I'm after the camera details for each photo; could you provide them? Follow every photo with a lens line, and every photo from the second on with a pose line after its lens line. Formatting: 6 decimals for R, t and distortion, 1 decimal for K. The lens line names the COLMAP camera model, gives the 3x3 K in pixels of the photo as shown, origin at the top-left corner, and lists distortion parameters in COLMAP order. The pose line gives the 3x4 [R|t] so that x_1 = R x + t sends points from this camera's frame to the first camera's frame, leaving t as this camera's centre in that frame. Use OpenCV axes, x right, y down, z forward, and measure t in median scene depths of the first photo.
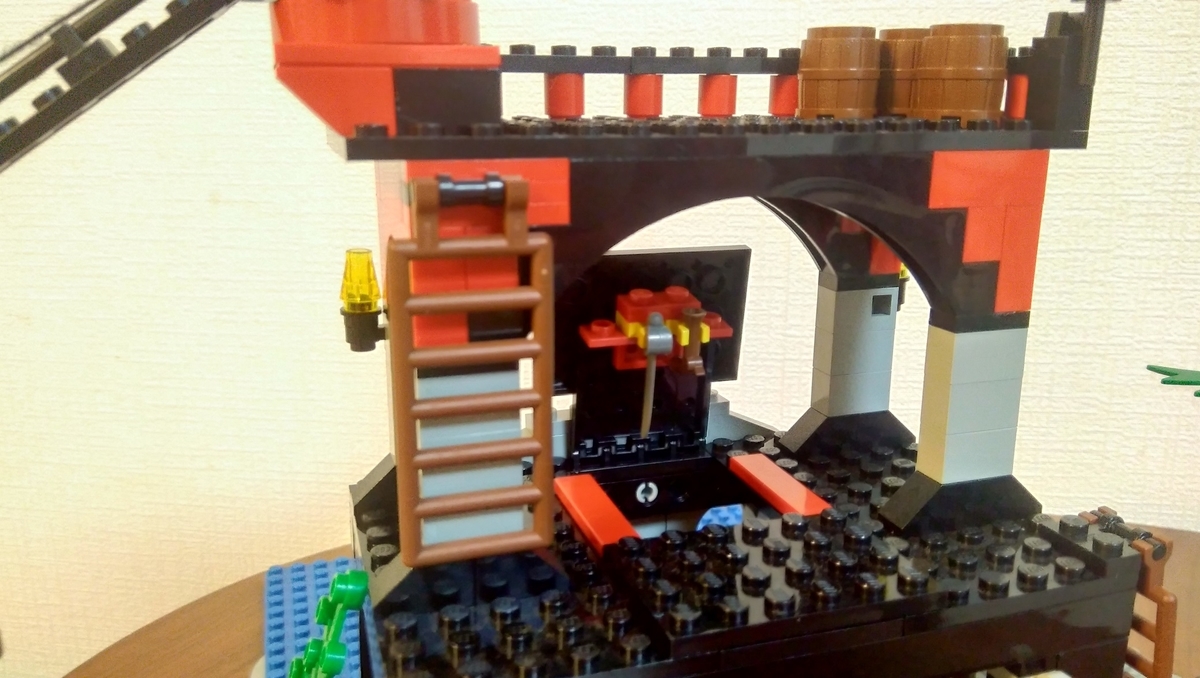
lens RADIAL K [[961.8, 0, 600.0], [0, 961.8, 339.0], [0, 0, 1]] dist [0.074495, -0.157769]
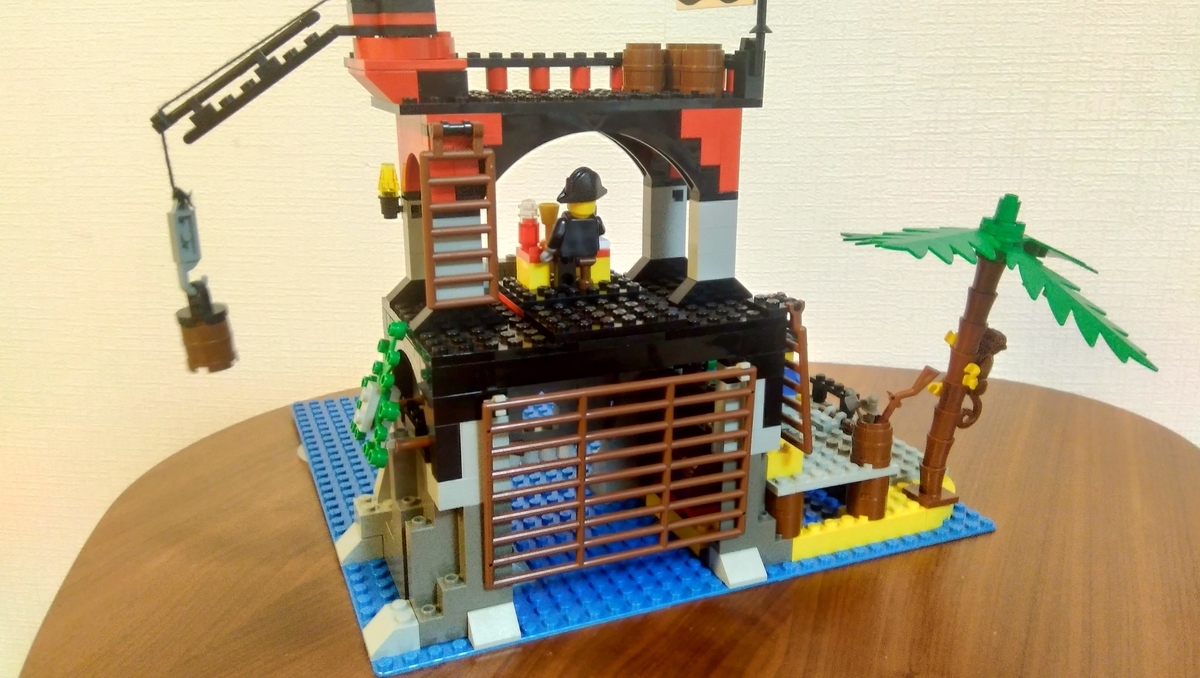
lens RADIAL K [[937.6, 0, 624.6], [0, 937.6, 341.6], [0, 0, 1]] dist [0.071424, -0.144898]
pose [[0.995557, -0.026762, 0.090281, 0.029530], [0.021805, 0.998223, 0.055462, 0.156886], [-0.091604, -0.053247, 0.994371, -0.850998]]
